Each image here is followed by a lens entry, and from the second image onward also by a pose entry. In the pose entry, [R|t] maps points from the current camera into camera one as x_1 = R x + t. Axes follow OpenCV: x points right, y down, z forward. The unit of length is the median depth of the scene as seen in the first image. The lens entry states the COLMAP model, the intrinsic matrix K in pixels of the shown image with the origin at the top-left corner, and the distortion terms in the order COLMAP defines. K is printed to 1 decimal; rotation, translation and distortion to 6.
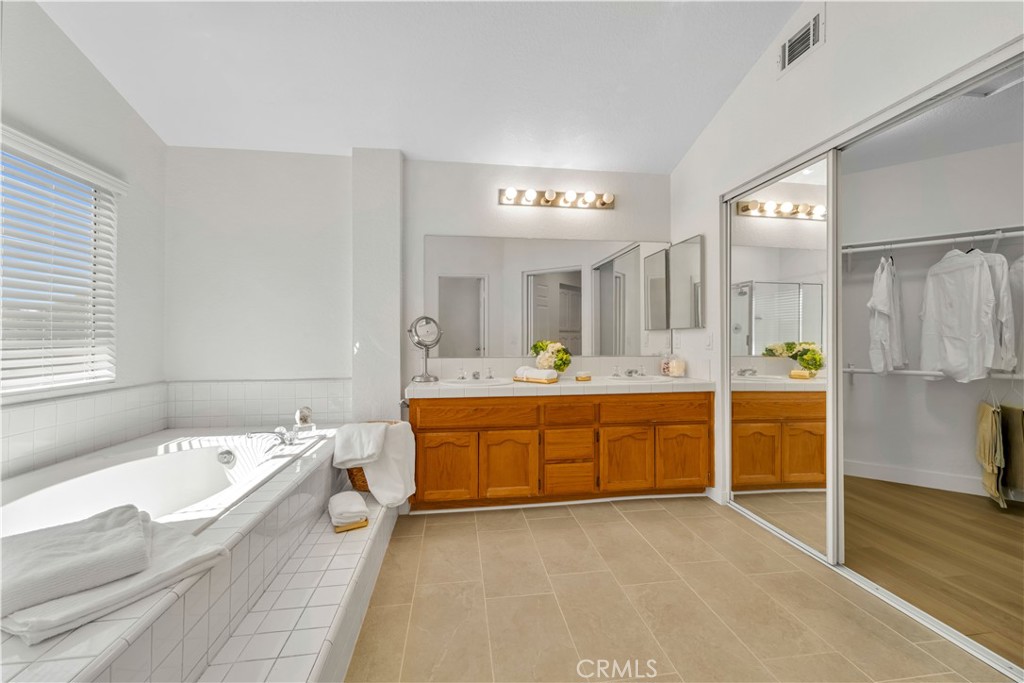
lens RADIAL K [[414.1, 0, 509.0], [0, 414.1, 335.1], [0, 0, 1]] dist [0.008002, -0.001440]
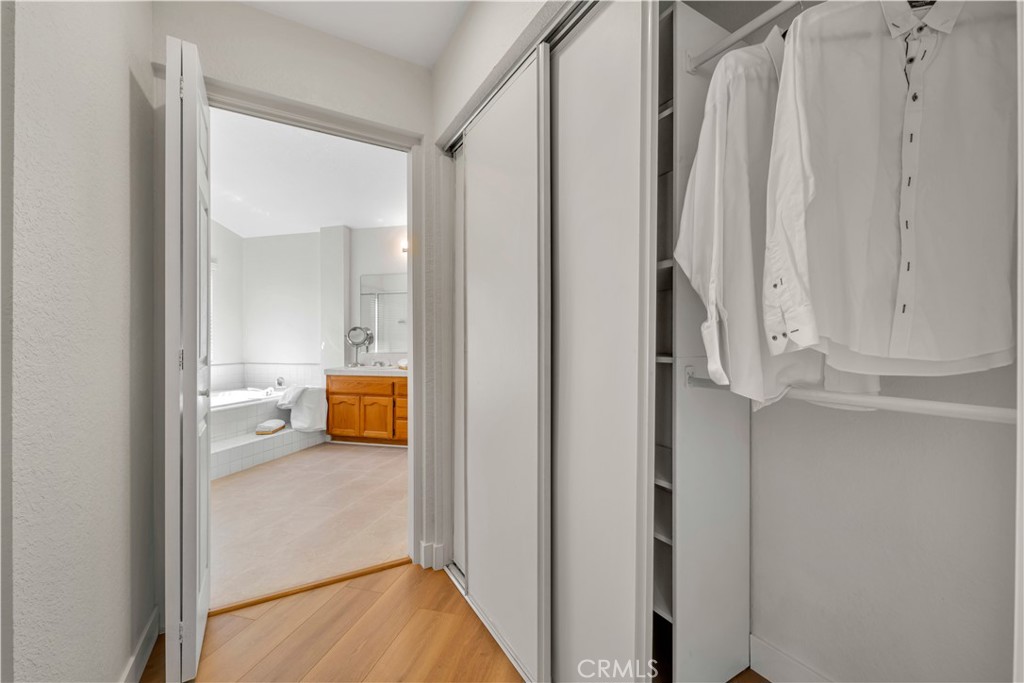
lens RADIAL K [[414.1, 0, 513.5], [0, 414.1, 341.0], [0, 0, 1]] dist [0.008002, -0.001440]
pose [[0.921544, 0.001354, -0.388271, 1.106631], [0.001437, 0.999975, 0.006897, 0.000578], [0.388271, -0.006914, 0.921519, -0.283204]]
